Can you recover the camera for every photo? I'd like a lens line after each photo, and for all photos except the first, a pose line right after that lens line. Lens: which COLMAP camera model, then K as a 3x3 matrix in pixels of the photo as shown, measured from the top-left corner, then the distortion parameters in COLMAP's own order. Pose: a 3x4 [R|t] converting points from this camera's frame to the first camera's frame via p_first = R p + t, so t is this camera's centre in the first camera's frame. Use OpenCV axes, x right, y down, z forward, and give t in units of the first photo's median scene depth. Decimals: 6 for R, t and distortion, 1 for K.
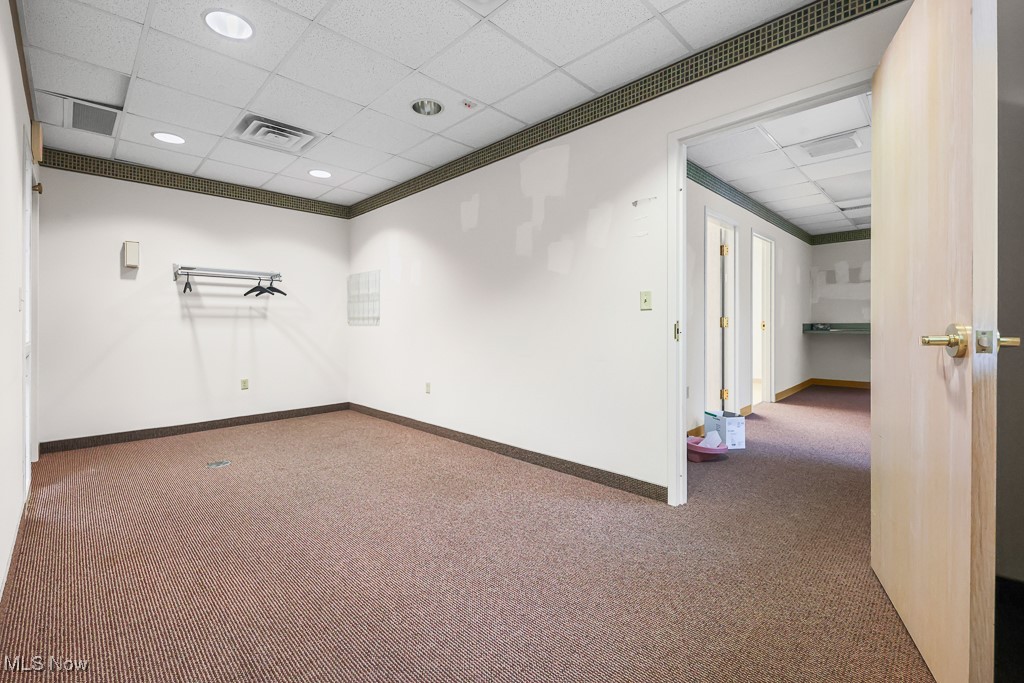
lens RADIAL K [[449.1, 0, 509.4], [0, 449.1, 326.2], [0, 0, 1]] dist [0.001523, 0.000137]
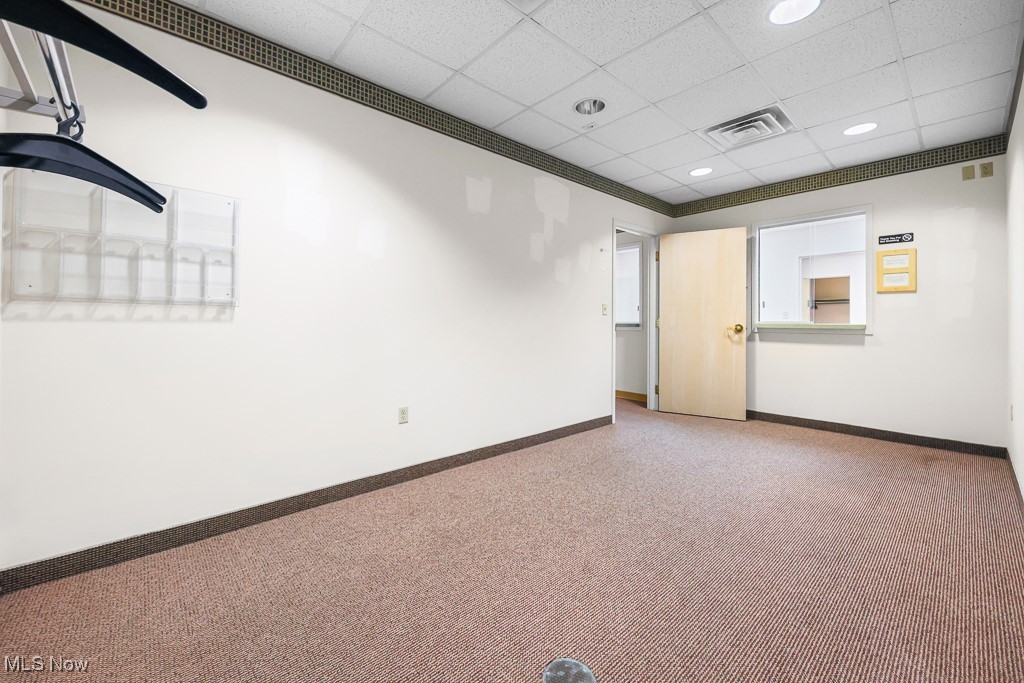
lens RADIAL K [[408.5, 0, 508.5], [0, 408.5, 321.6], [0, 0, 1]] dist [-0.000503, -0.000074]
pose [[0.051881, 0.010061, 0.998603, -0.992954], [0.000403, 0.999949, -0.010096, 0.002945], [-0.998653, 0.000927, 0.051874, 1.018658]]
